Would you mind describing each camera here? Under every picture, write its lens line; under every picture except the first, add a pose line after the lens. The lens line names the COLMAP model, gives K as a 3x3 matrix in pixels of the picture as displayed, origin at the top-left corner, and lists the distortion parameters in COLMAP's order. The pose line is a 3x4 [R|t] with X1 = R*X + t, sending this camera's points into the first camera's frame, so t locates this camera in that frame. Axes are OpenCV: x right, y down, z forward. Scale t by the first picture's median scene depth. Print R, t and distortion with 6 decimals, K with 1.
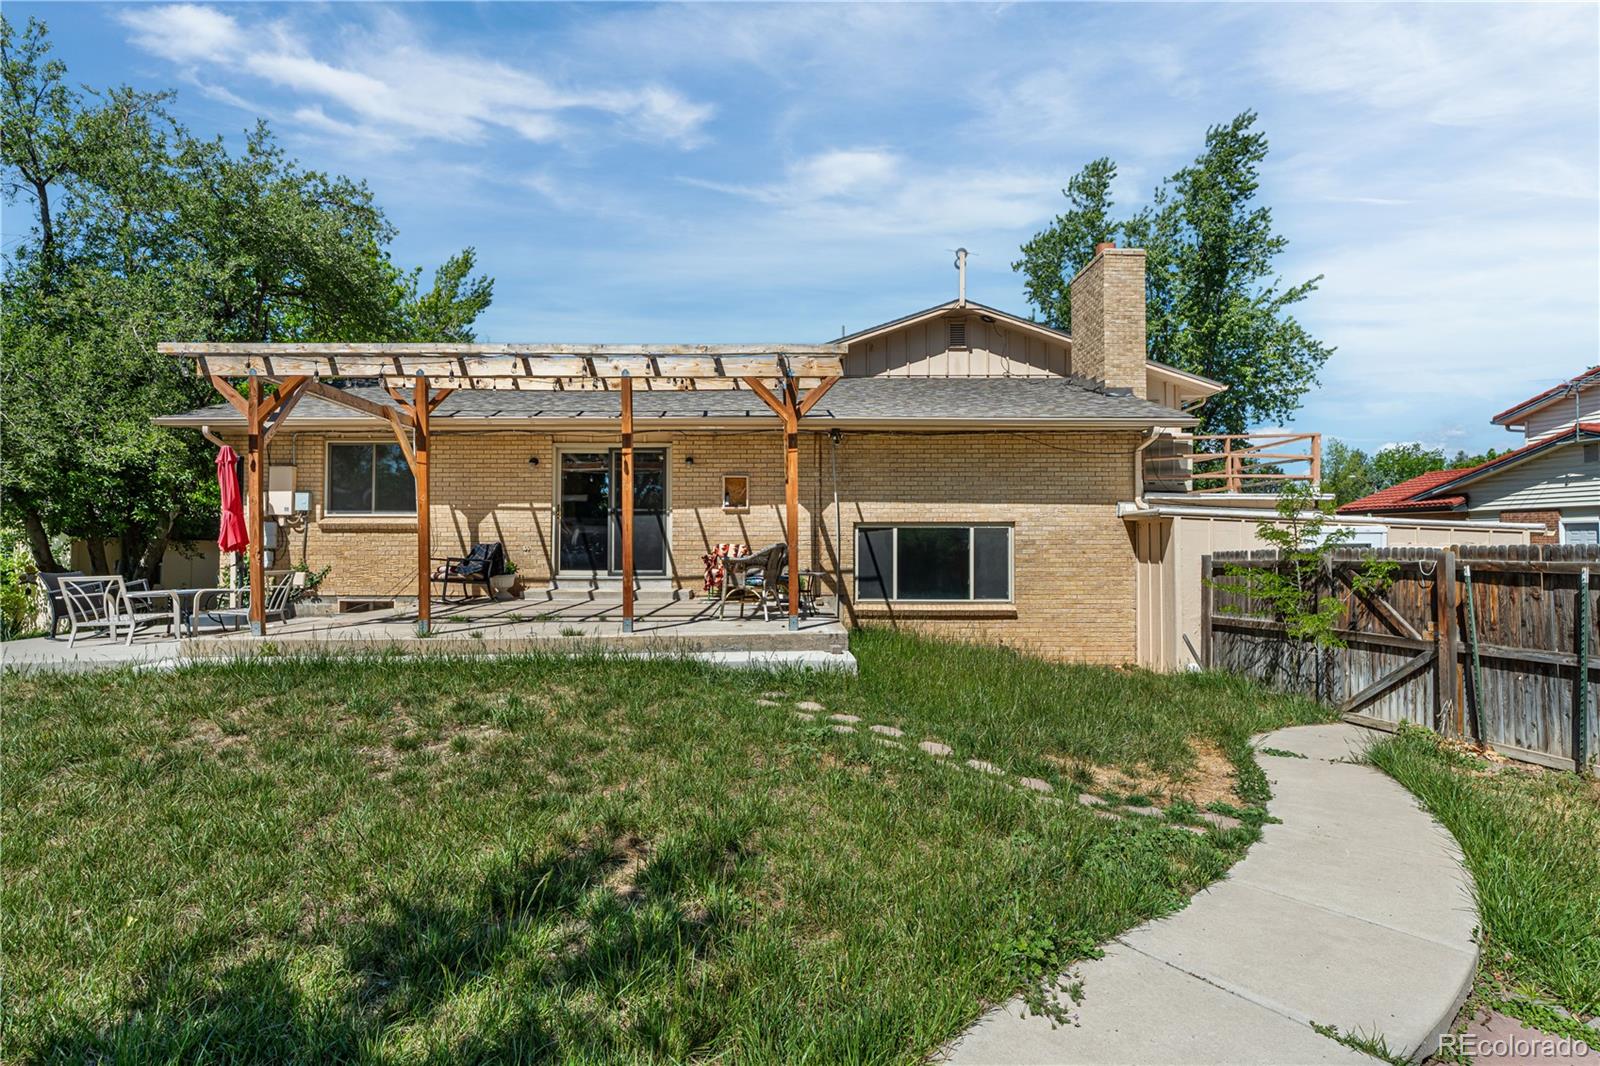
lens RADIAL K [[810.2, 0, 800.0], [0, 810.2, 533.0], [0, 0, 1]] dist [-0.007093, -0.000676]
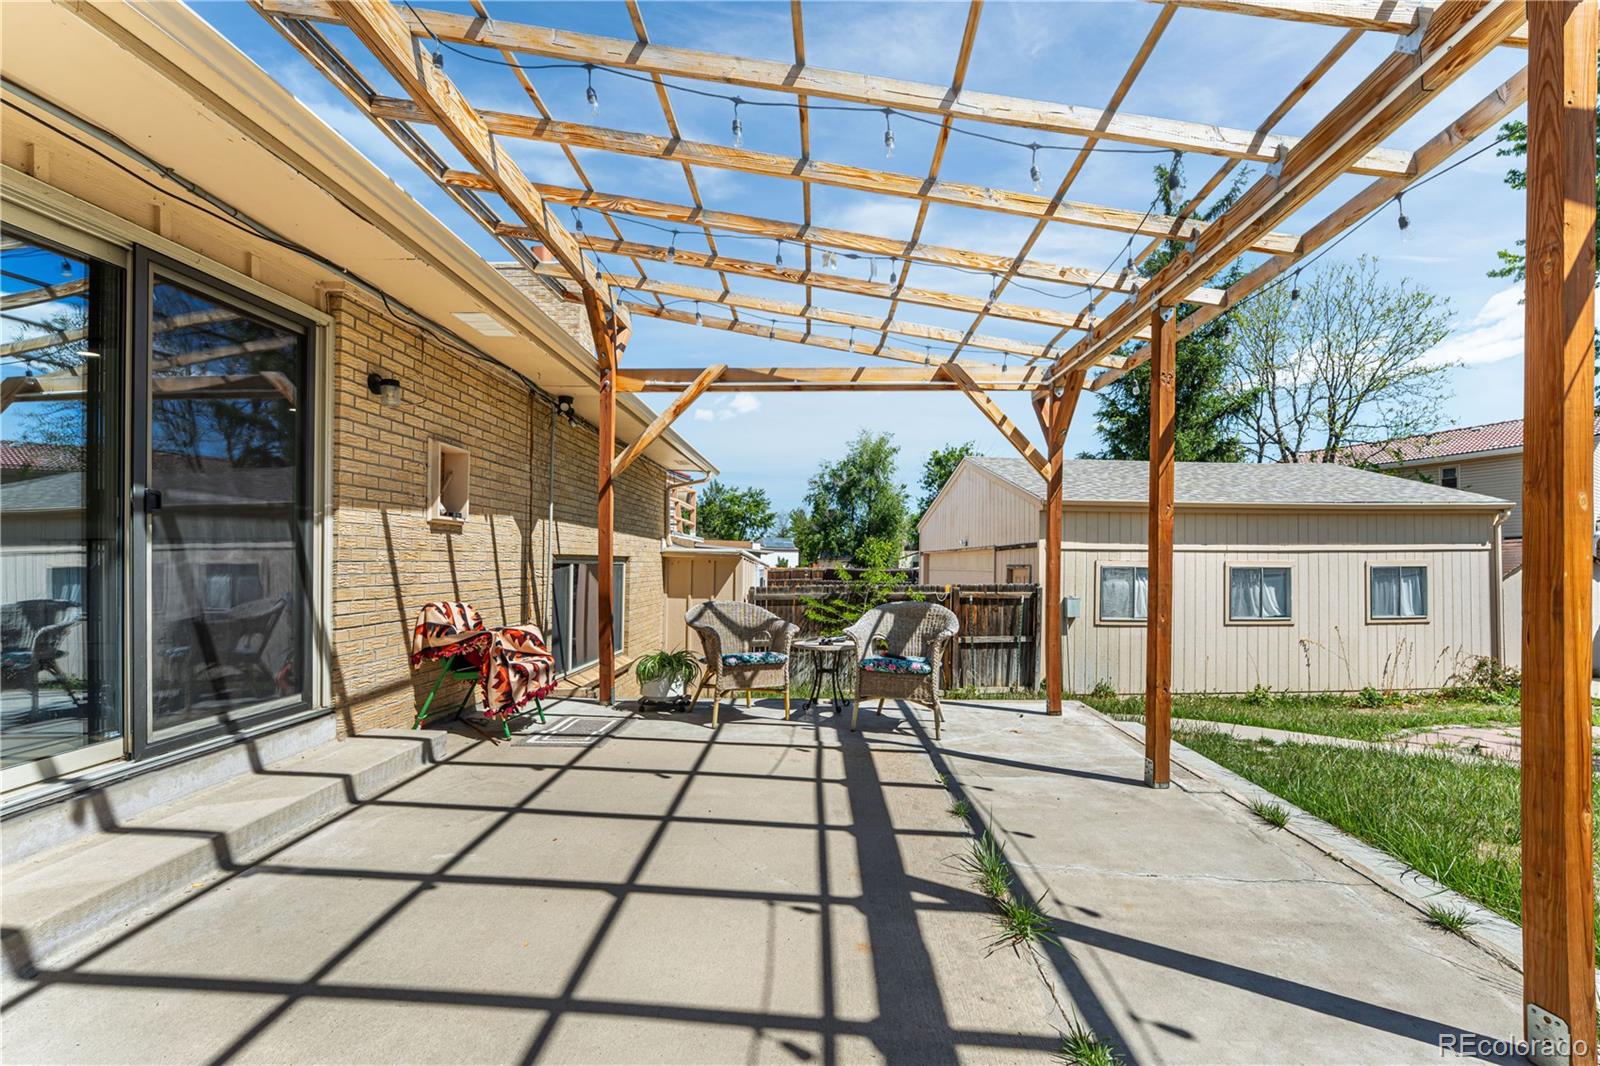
lens RADIAL K [[697.4, 0, 798.0], [0, 697.4, 560.0], [0, 0, 1]] dist [-0.000202, -0.000019]
pose [[0.042367, 0.005160, 0.999089, -0.450909], [-0.028173, 0.999595, -0.003968, -0.012268], [-0.998705, -0.027980, 0.042495, 0.788124]]
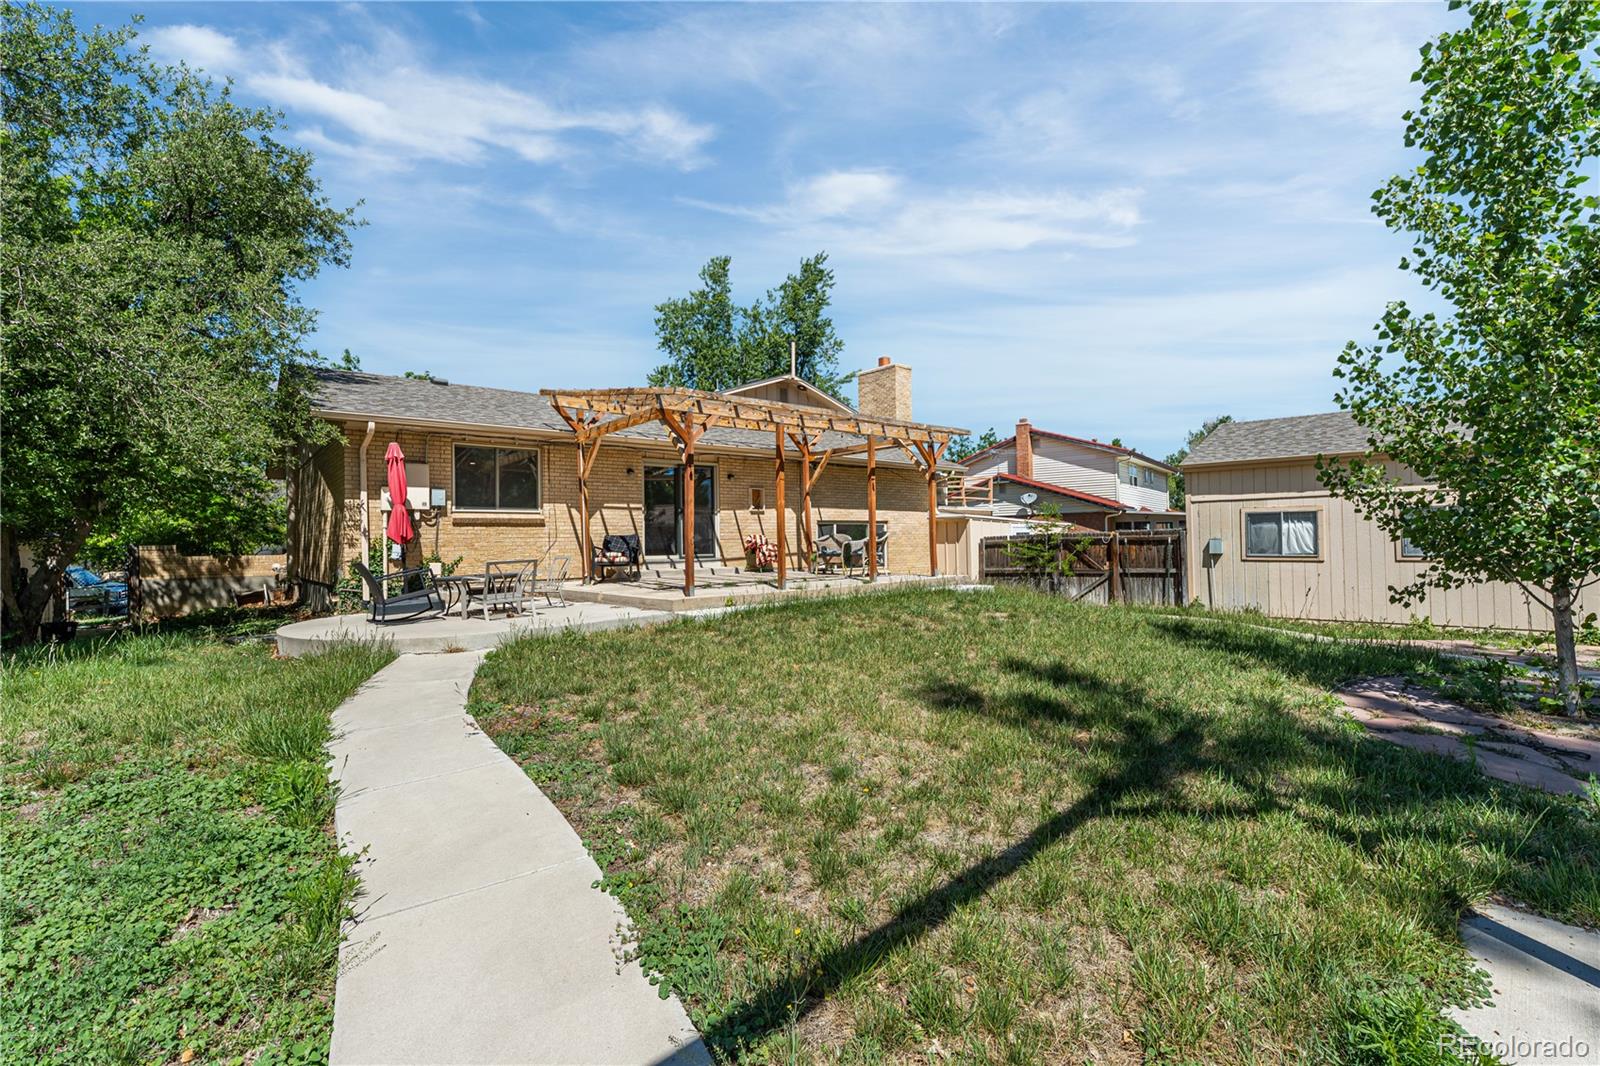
lens RADIAL K [[745.3, 0, 800.0], [0, 745.3, 533.0], [0, 0, 1]] dist [-0.001244, -0.000093]
pose [[0.761314, -0.002683, 0.648378, -0.894096], [0.005878, 0.999979, -0.002764, 0.014397], [-0.648357, 0.005916, 0.761314, -0.079964]]
